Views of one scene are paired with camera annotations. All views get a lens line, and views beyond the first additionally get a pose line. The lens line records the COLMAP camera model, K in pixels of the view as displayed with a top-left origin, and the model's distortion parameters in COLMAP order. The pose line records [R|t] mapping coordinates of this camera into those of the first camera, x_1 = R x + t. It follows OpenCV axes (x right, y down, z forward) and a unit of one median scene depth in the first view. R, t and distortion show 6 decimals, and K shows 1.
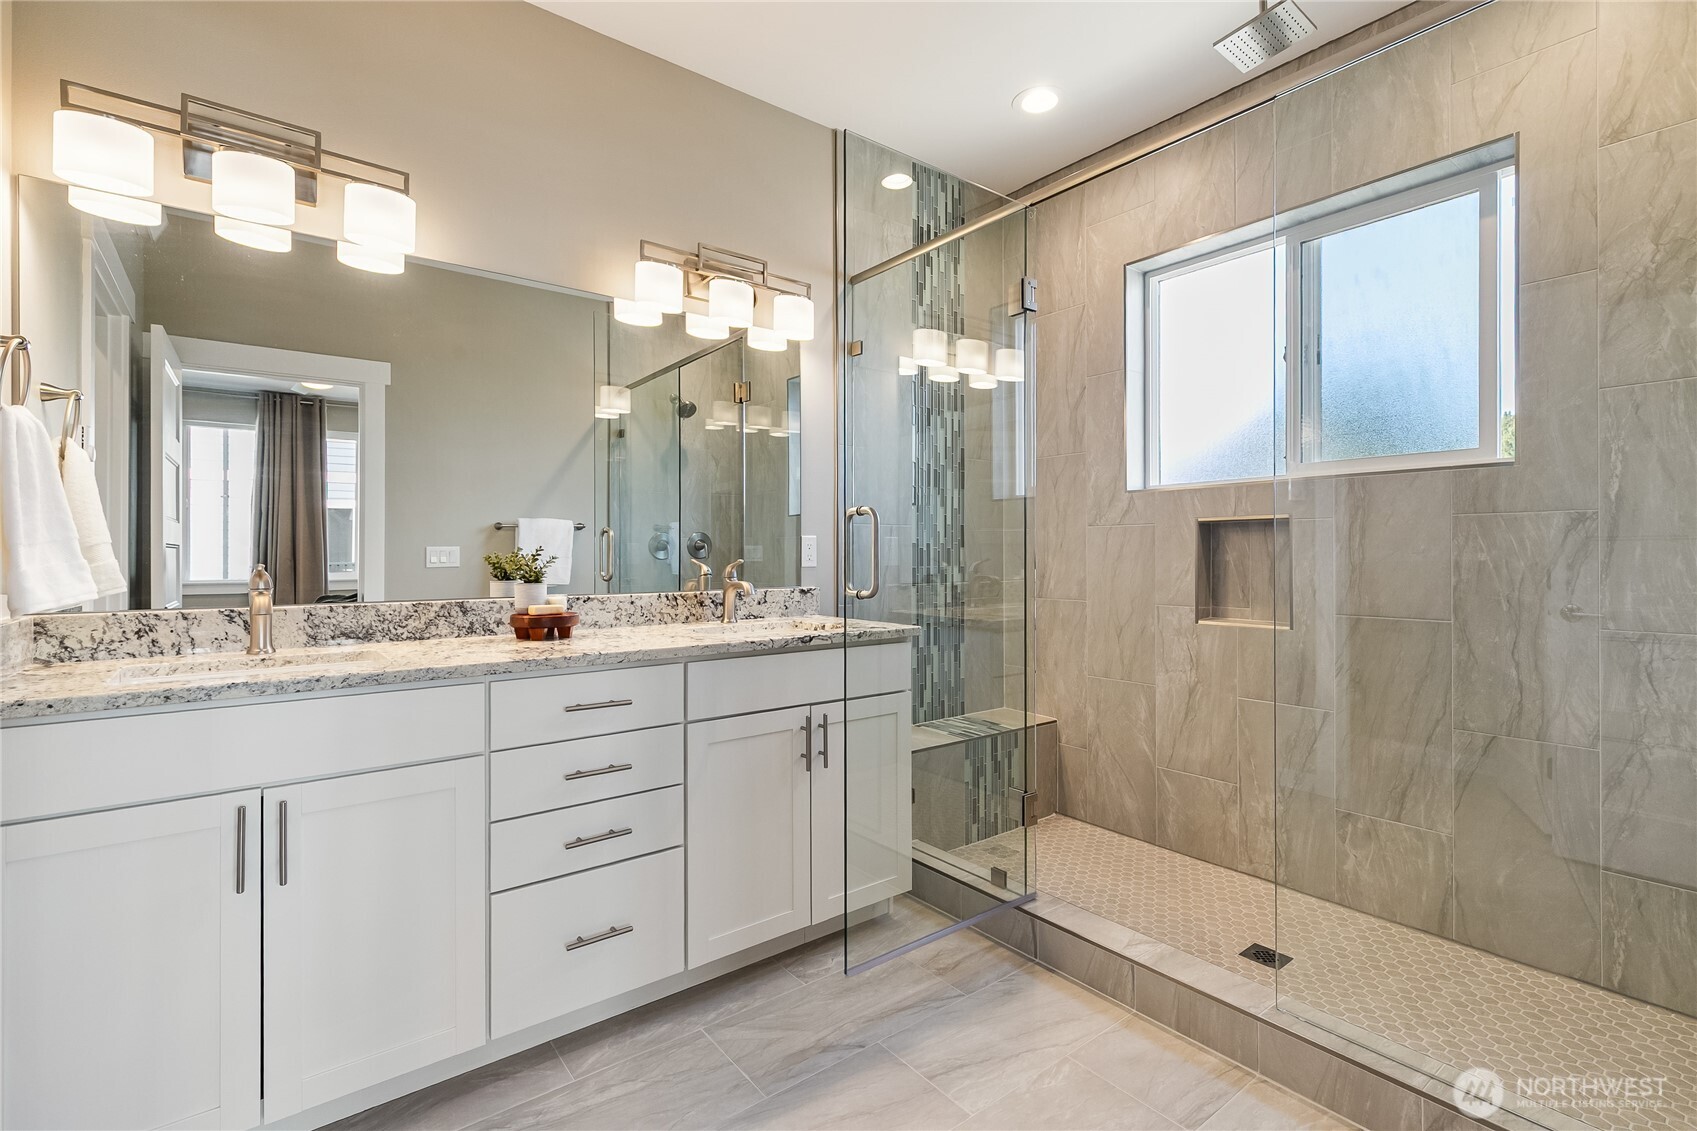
lens RADIAL K [[769.9, 0, 846.0], [0, 769.9, 556.8], [0, 0, 1]] dist [-0.000001, -0.000778]
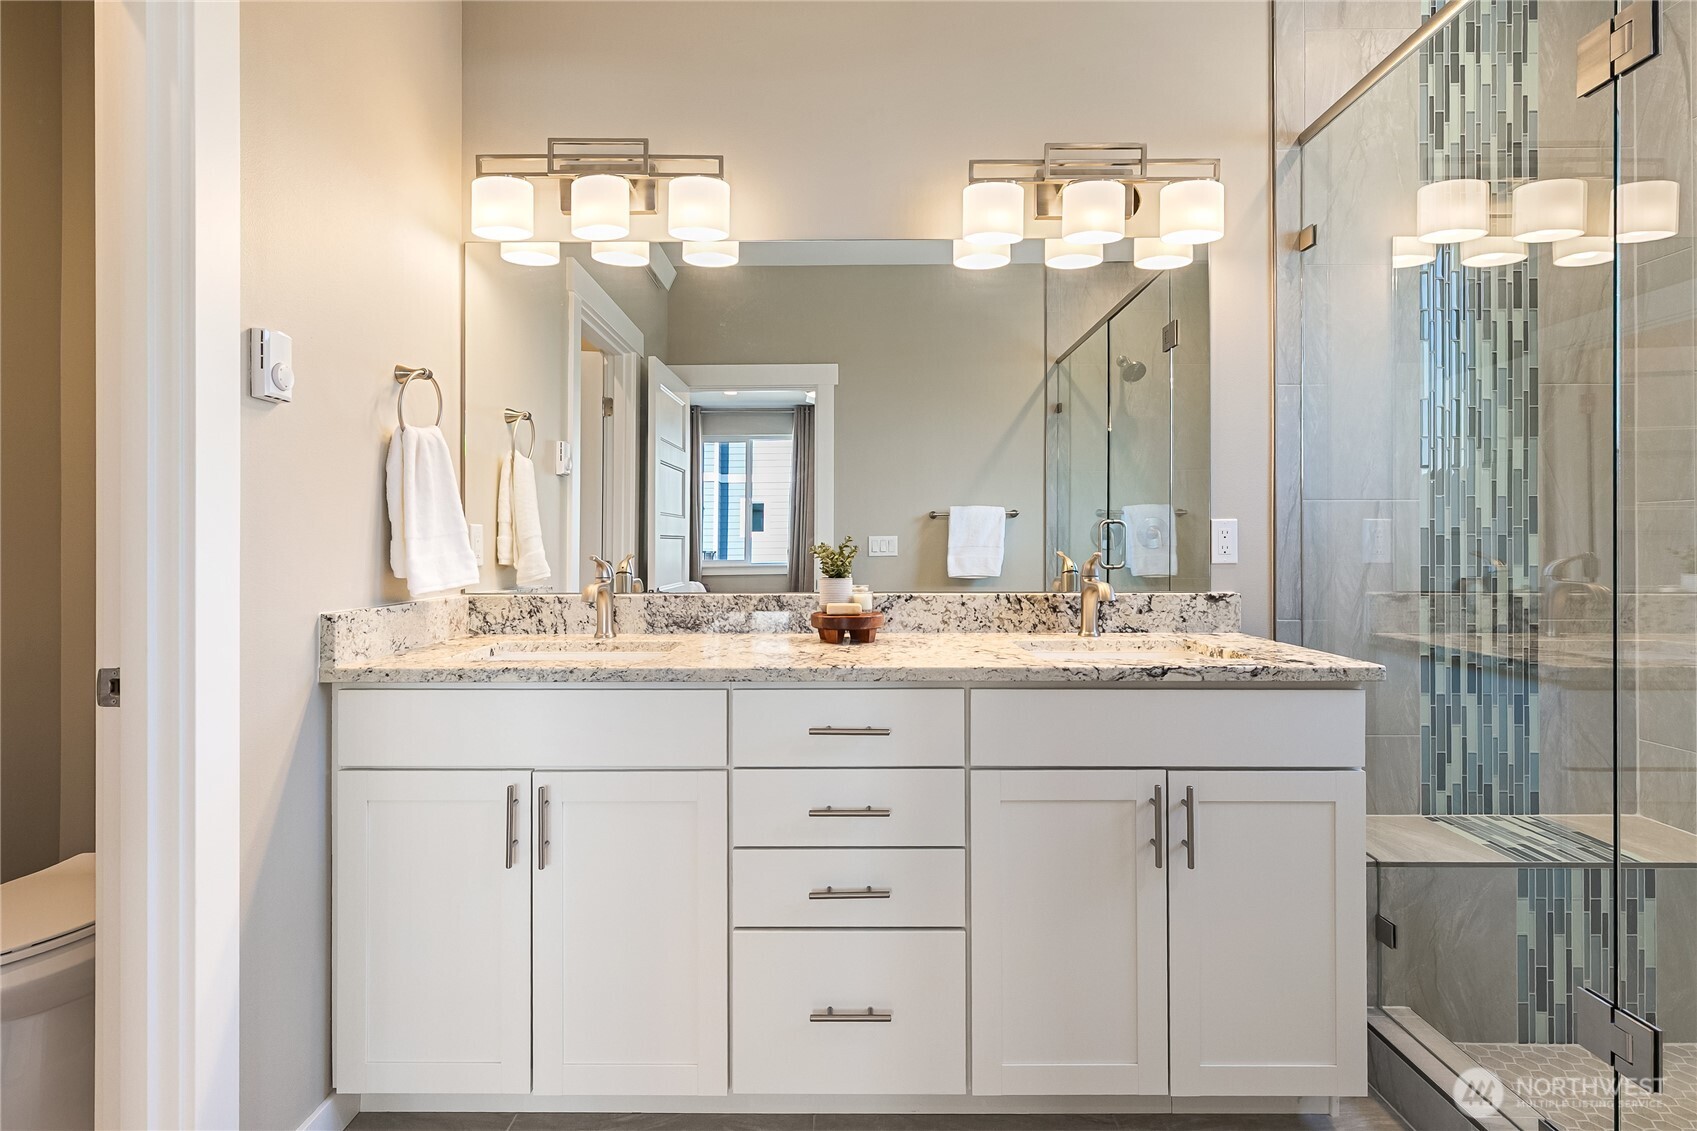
lens RADIAL K [[793.1, 0, 840.4], [0, 793.1, 544.9], [0, 0, 1]] dist [-0.000083, -0.001569]
pose [[0.789507, 0.000548, -0.613741, 0.142544], [-0.001616, 0.999998, -0.001185, -0.002615], [0.613739, 0.001927, 0.789507, 0.253833]]
